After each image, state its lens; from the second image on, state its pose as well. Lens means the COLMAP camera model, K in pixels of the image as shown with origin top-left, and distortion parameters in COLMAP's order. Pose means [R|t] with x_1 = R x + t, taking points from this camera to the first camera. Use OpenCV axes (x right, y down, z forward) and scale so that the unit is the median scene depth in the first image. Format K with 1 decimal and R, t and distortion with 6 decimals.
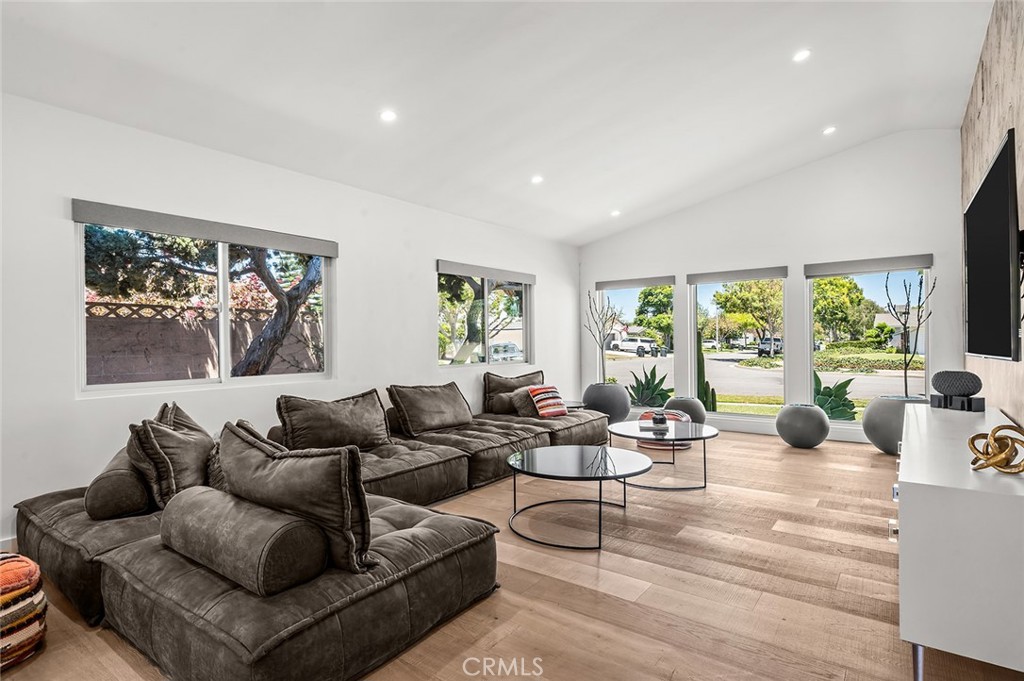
lens RADIAL K [[520.0, 0, 519.9], [0, 520.0, 344.6], [0, 0, 1]] dist [-0.002454, 0.000110]
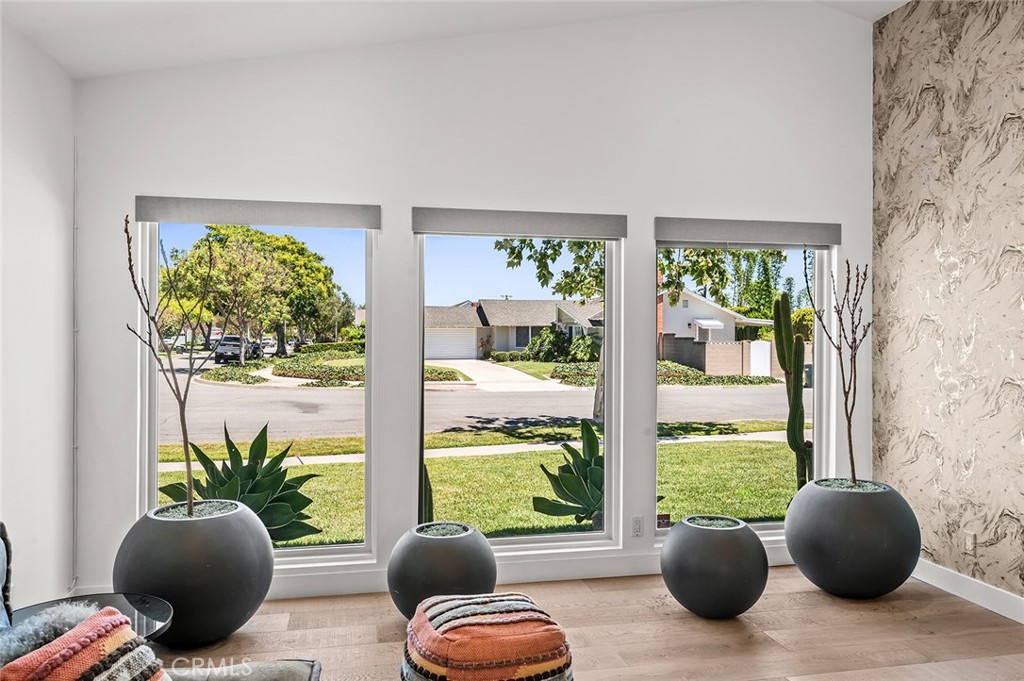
lens RADIAL K [[735.8, 0, 509.6], [0, 735.8, 342.3], [0, 0, 1]] dist [0.009577, 0.003682]
pose [[0.667453, 0.008076, 0.744609, -0.053923], [-0.006578, 0.999966, -0.004949, -0.029424], [-0.744623, -0.001595, 0.667483, 0.593964]]
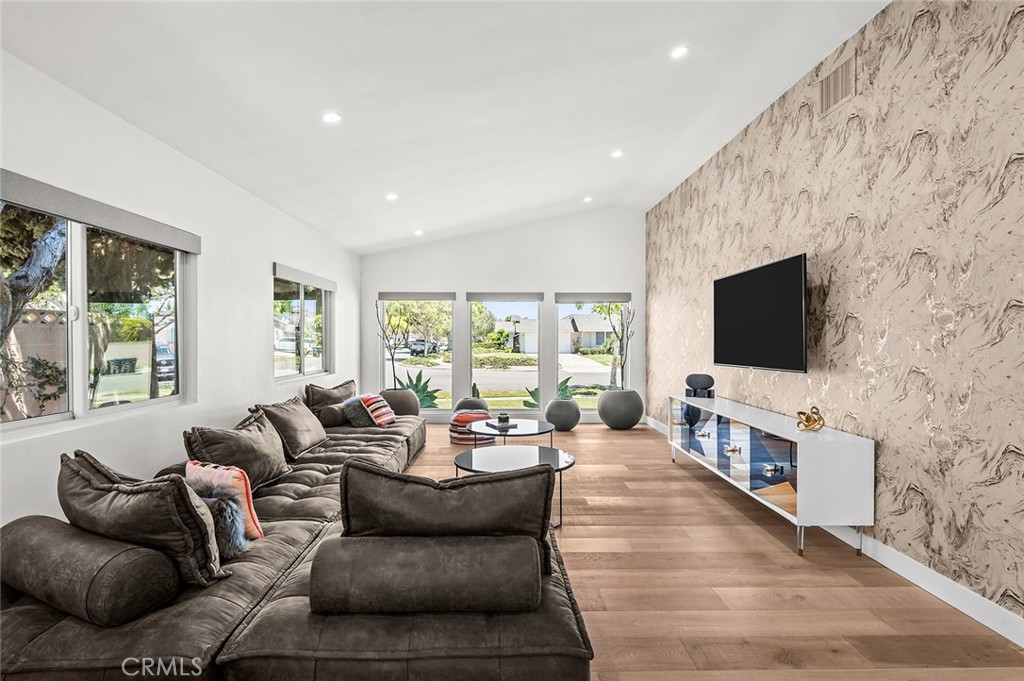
lens RADIAL K [[502.2, 0, 506.9], [0, 502.2, 342.4], [0, 0, 1]] dist [-0.003802, -0.000239]
pose [[0.798312, 0.007704, 0.602194, -0.299343], [-0.005868, 0.999970, -0.005015, -0.018483], [-0.602215, 0.000470, 0.798334, 0.048896]]
